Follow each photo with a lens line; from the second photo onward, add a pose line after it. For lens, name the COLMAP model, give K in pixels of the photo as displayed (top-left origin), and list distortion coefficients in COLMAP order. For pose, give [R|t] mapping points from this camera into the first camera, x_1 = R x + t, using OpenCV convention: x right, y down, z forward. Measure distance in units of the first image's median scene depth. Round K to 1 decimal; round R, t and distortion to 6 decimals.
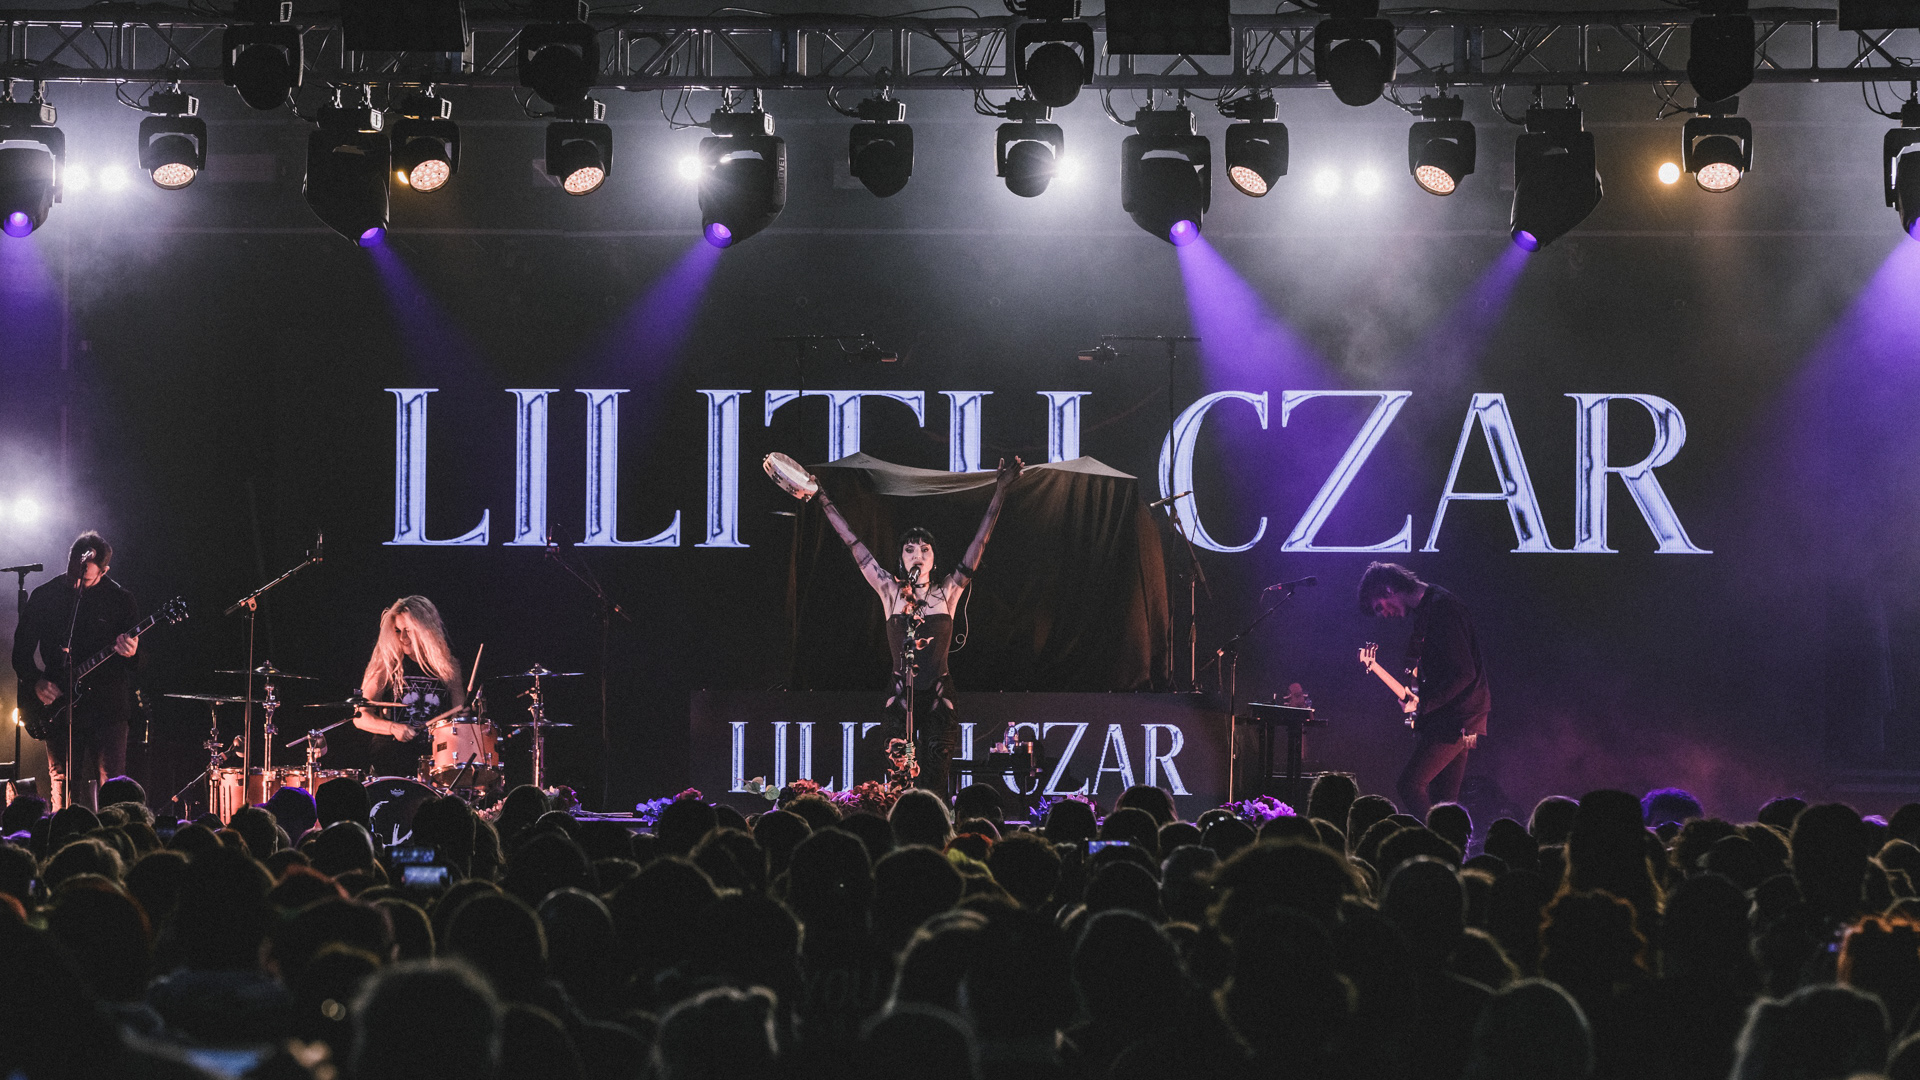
lens RADIAL K [[6714.8, 0, 960.0], [0, 6714.8, 540.0], [0, 0, 1]] dist [0.224912, 0.301959]
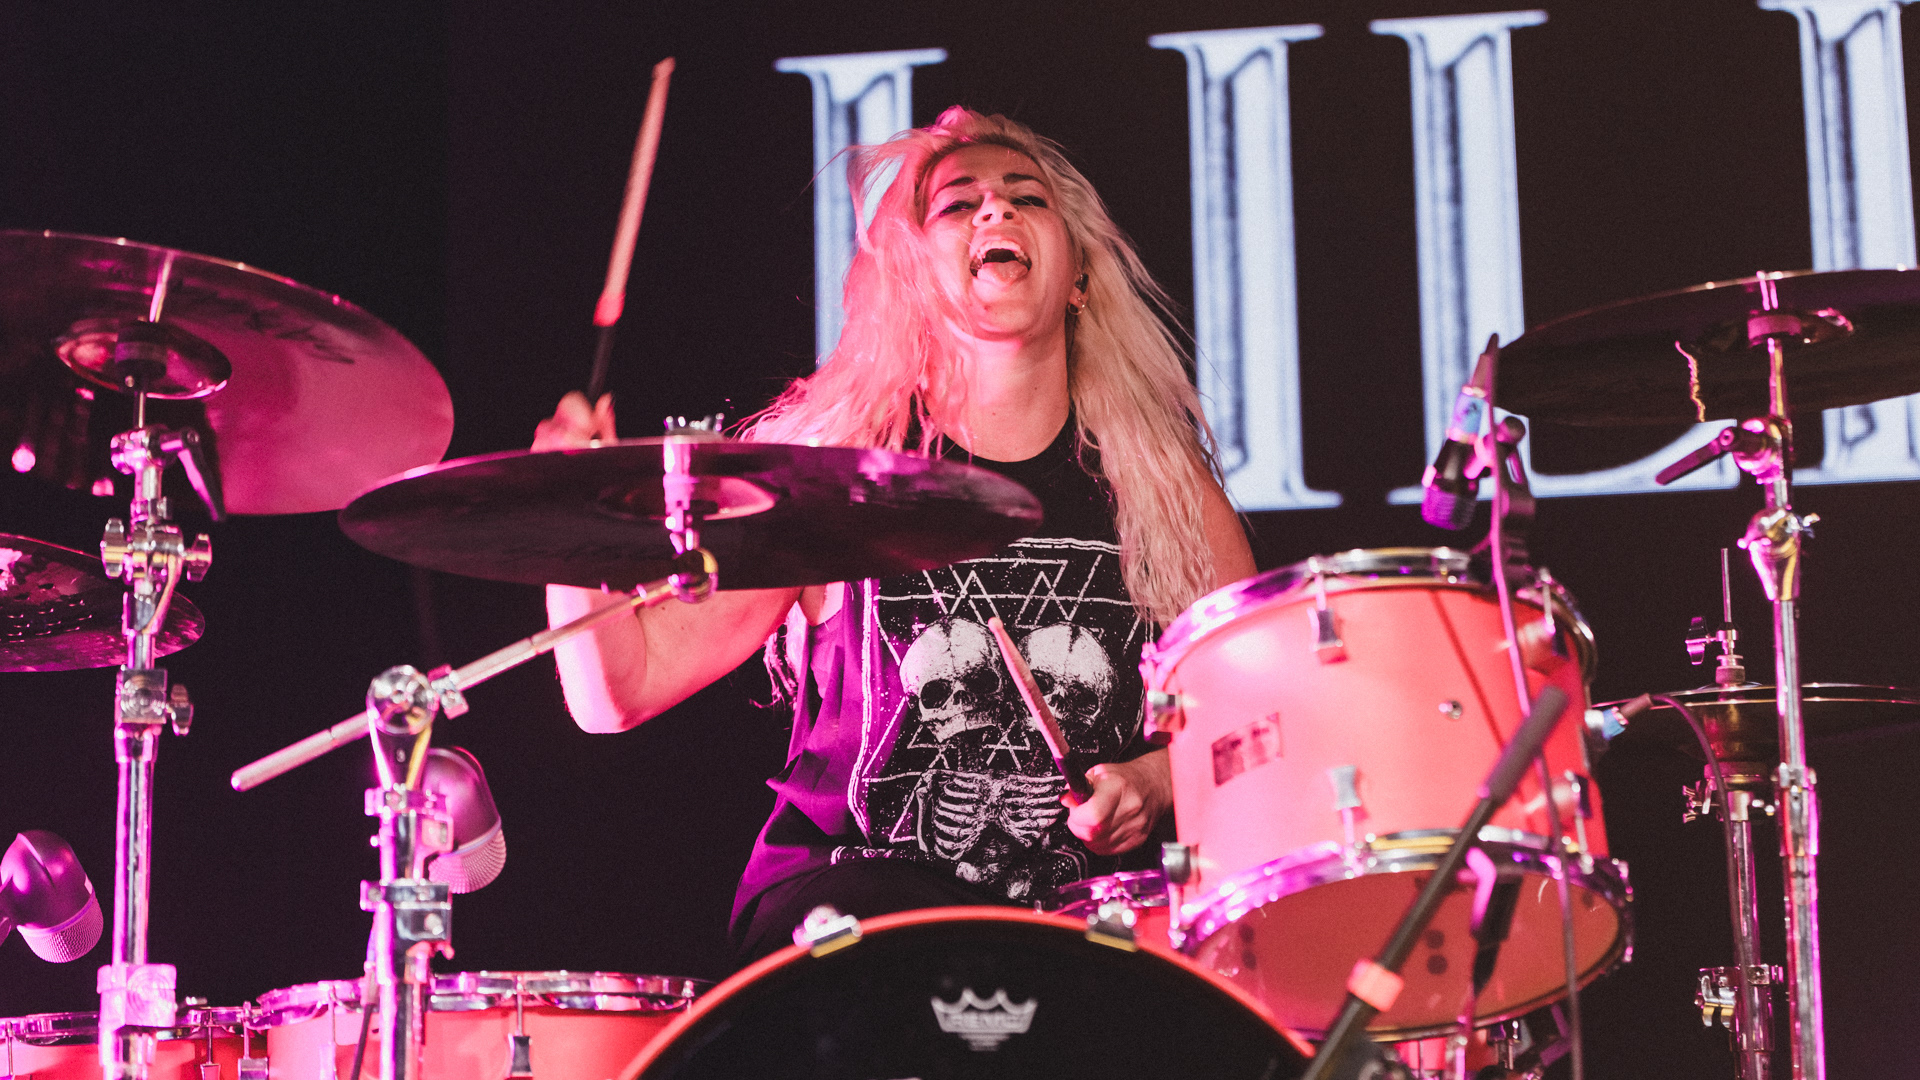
lens RADIAL K [[4325.2, 0, 960.0], [0, 4325.2, 540.0], [0, 0, 1]] dist [-0.137794, 0.258086]
pose [[0.999144, -0.026919, -0.031402, -0.071332], [0.020783, 0.983165, -0.181536, 0.038761], [0.035760, 0.180728, 0.982883, 0.804512]]
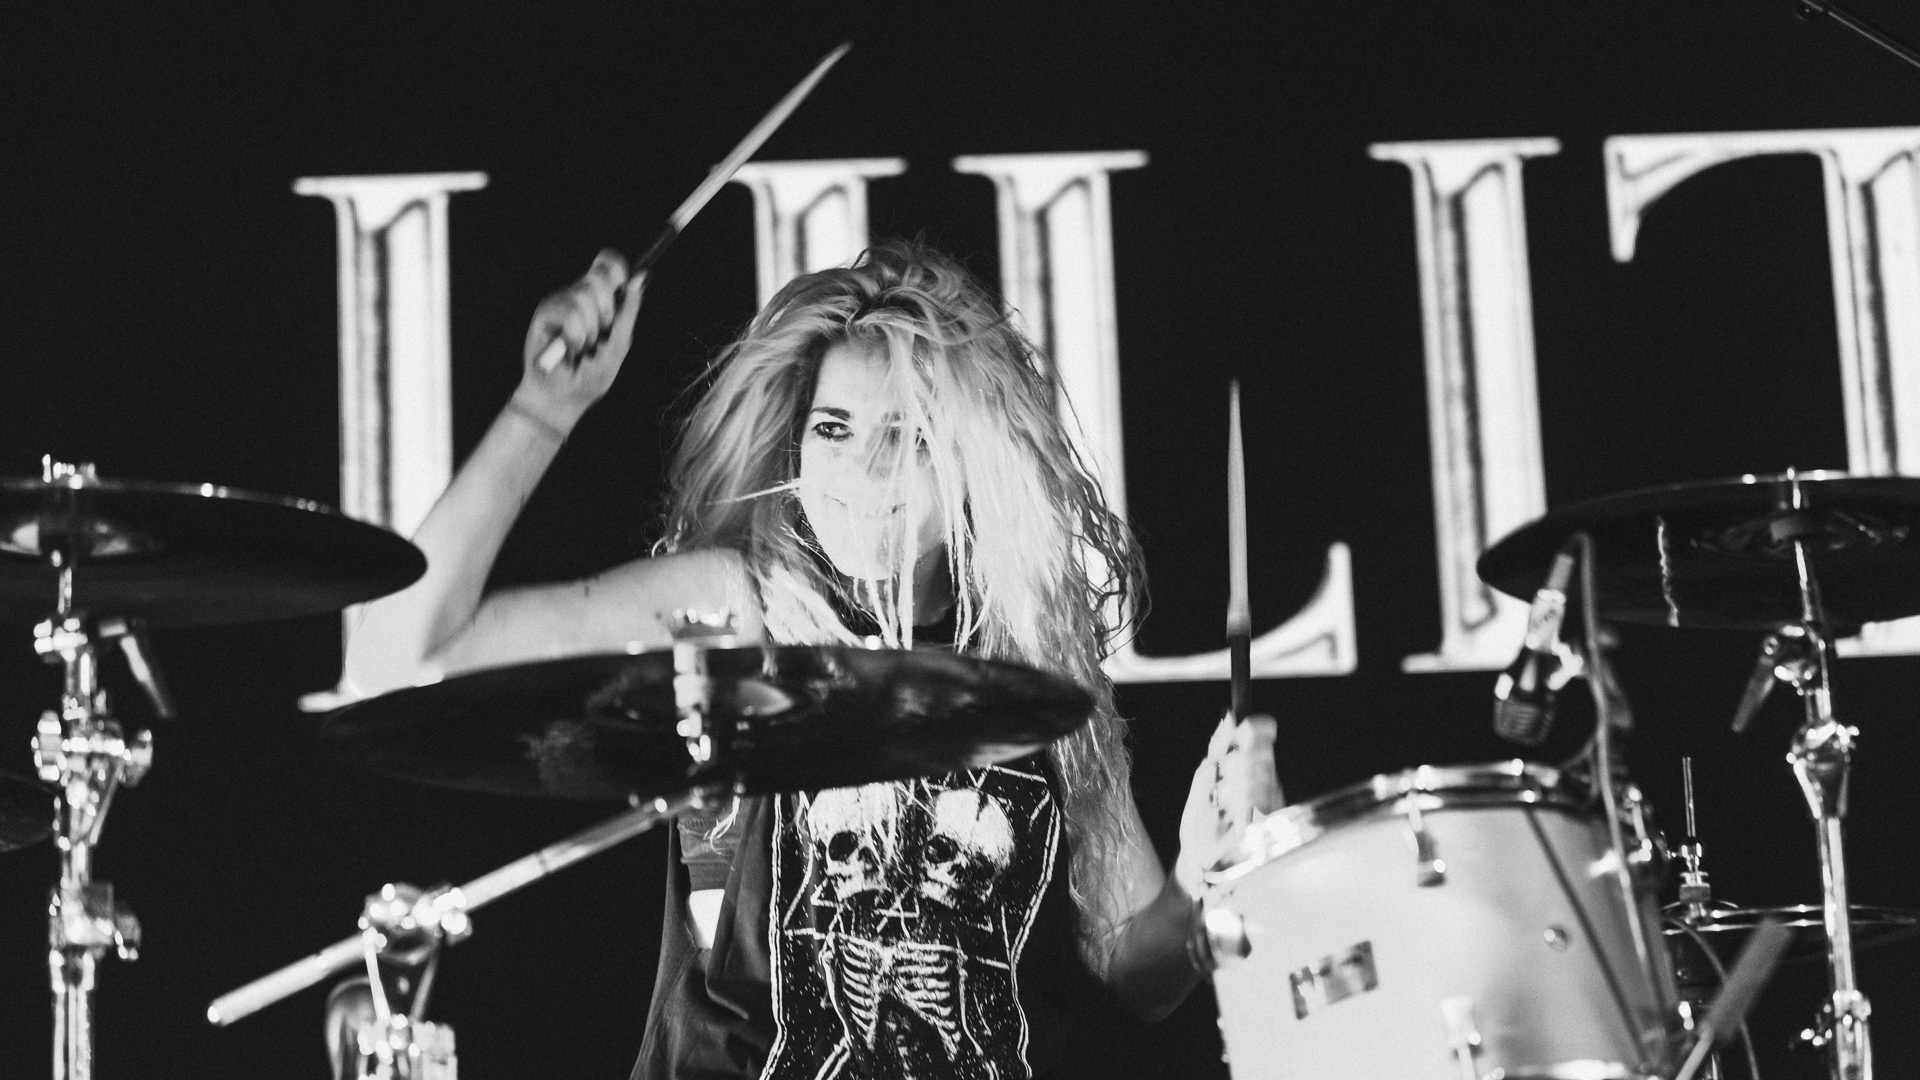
lens RADIAL K [[4762.6, 0, 960.0], [0, 4762.6, 540.0], [0, 0, 1]] dist [-0.216650, 1.018189]
pose [[0.989491, -0.010695, 0.144197, -0.087593], [0.040960, 0.977144, -0.208594, 0.037433], [-0.138670, 0.212308, 0.967314, 0.804505]]
